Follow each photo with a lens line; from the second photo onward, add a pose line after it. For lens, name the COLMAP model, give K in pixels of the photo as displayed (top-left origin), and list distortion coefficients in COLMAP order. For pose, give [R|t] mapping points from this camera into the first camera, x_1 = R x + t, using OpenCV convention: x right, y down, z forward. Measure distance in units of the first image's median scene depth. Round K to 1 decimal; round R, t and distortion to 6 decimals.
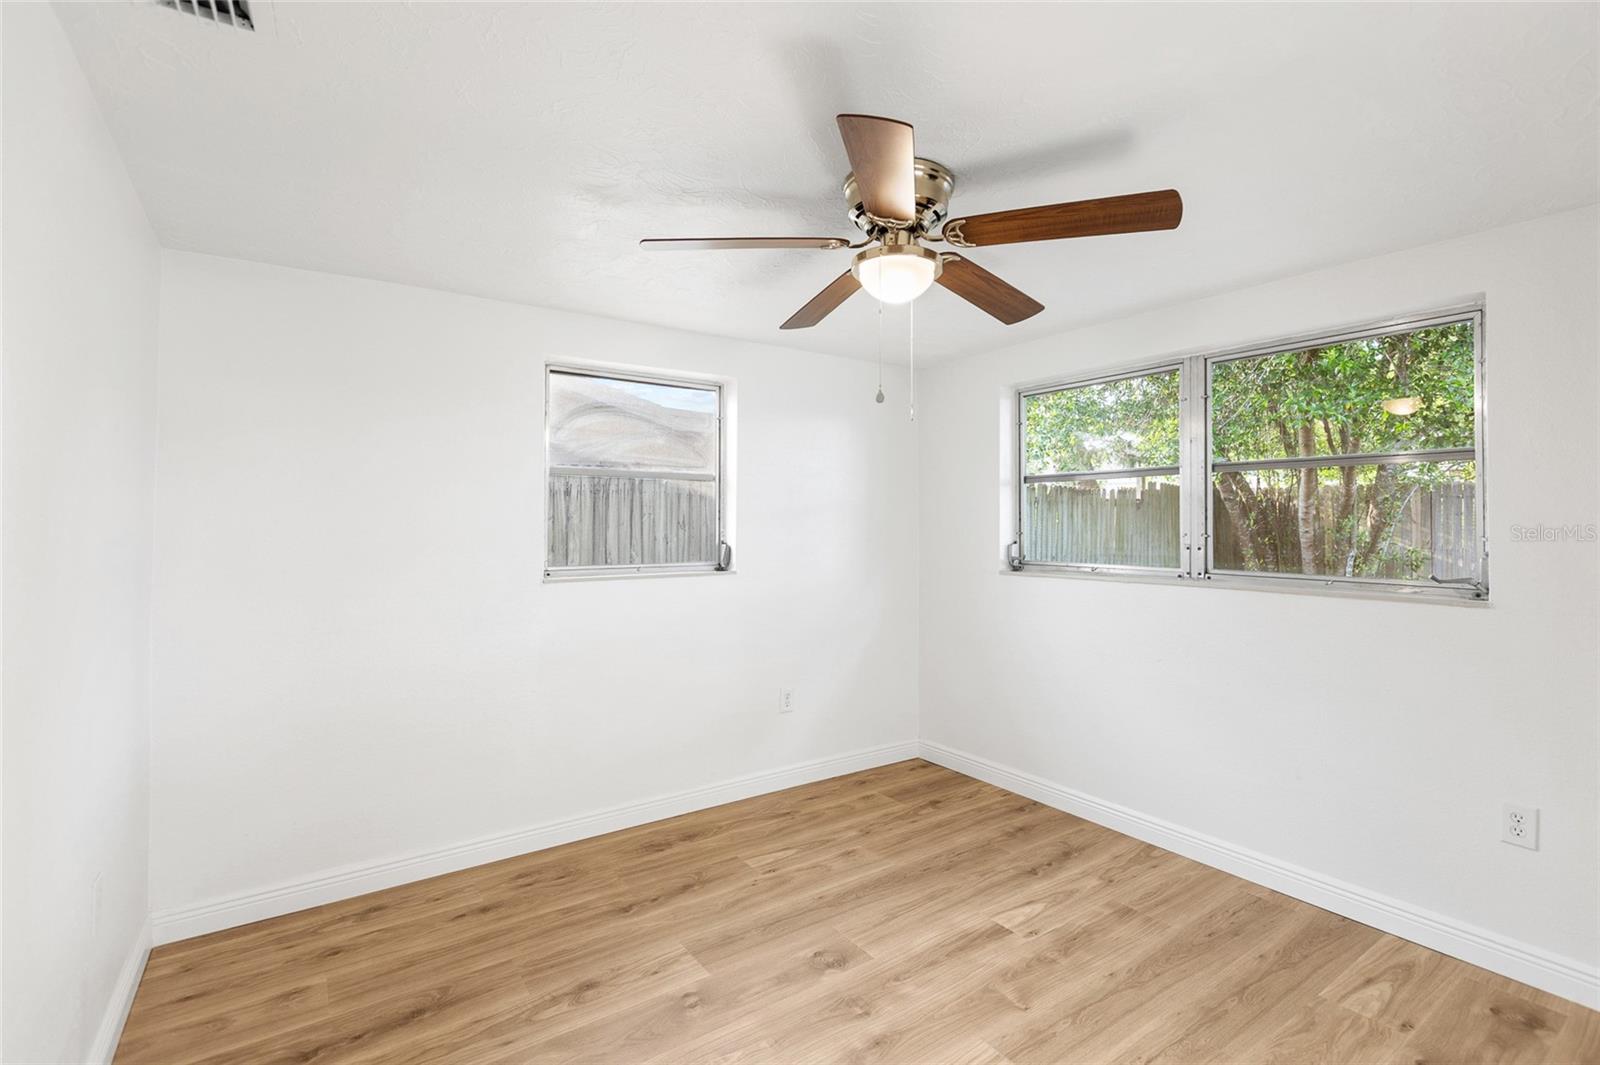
lens RADIAL K [[722.7, 0, 800.1], [0, 722.7, 528.2], [0, 0, 1]] dist [0.005237, -0.001629]
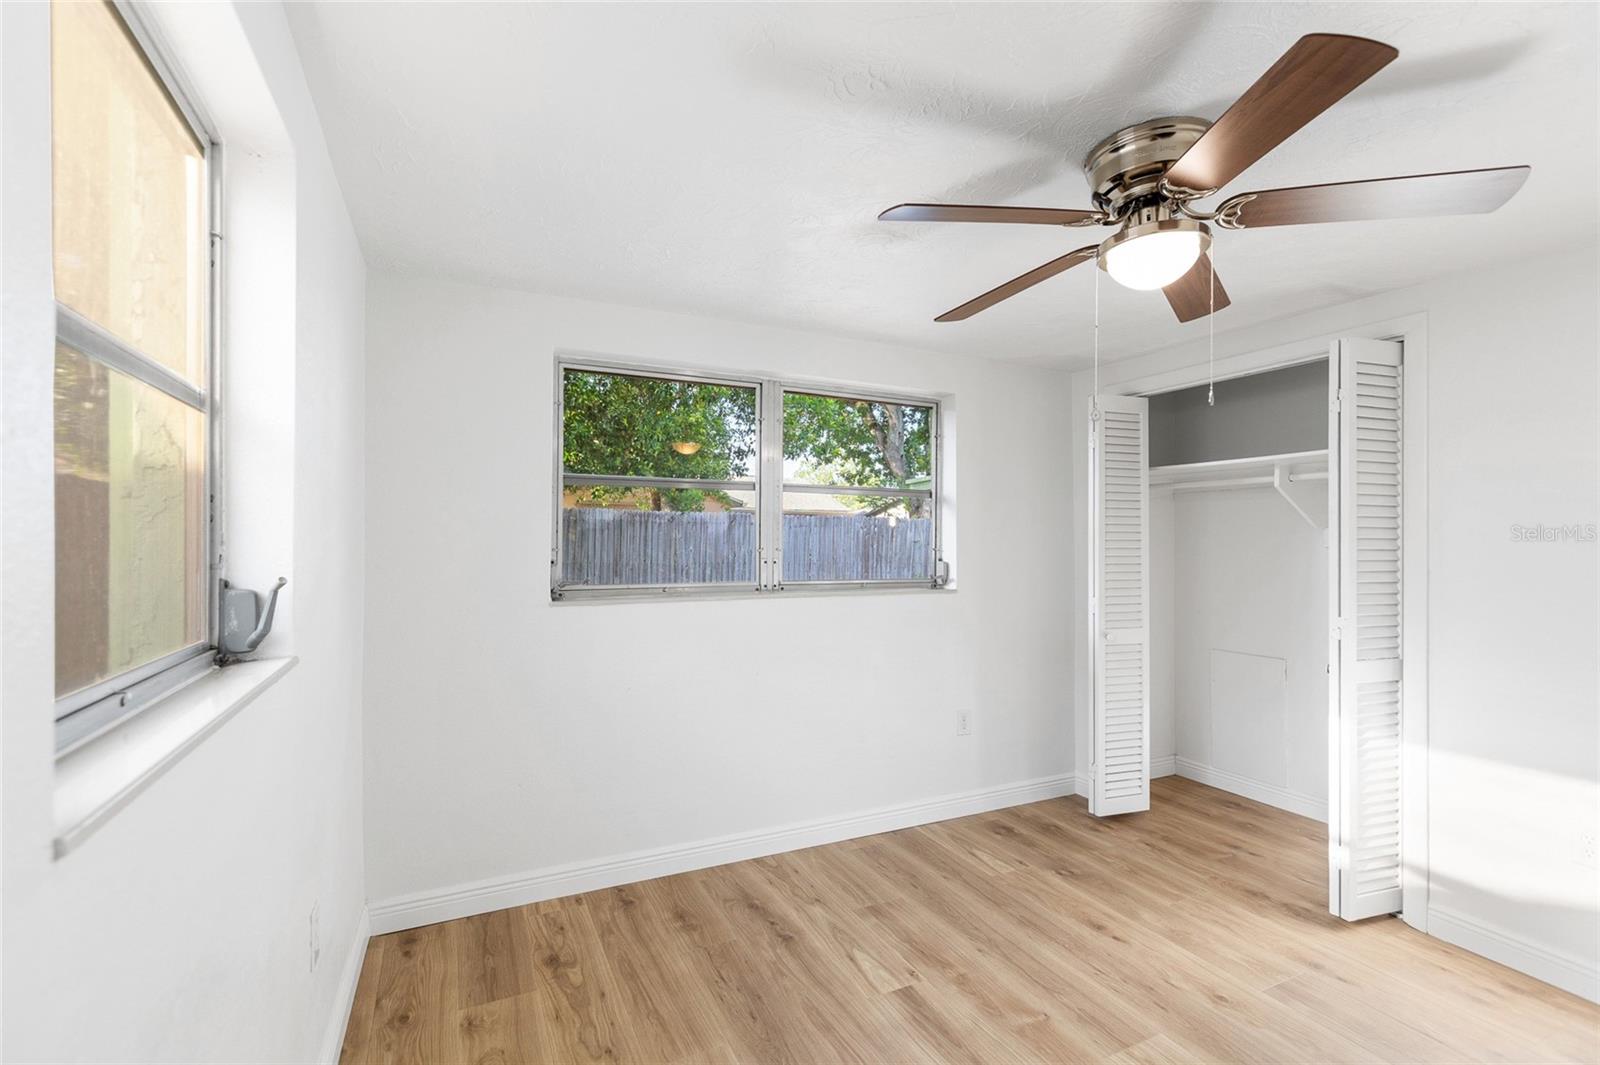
lens RADIAL K [[722.7, 0, 806.6], [0, 722.7, 540.2], [0, 0, 1]] dist [0.005237, -0.001629]
pose [[0.164772, 0.002417, 0.986329, -0.520619], [0.005150, 0.999981, -0.003311, 0.001106], [-0.986318, 0.005625, 0.164757, 0.812608]]
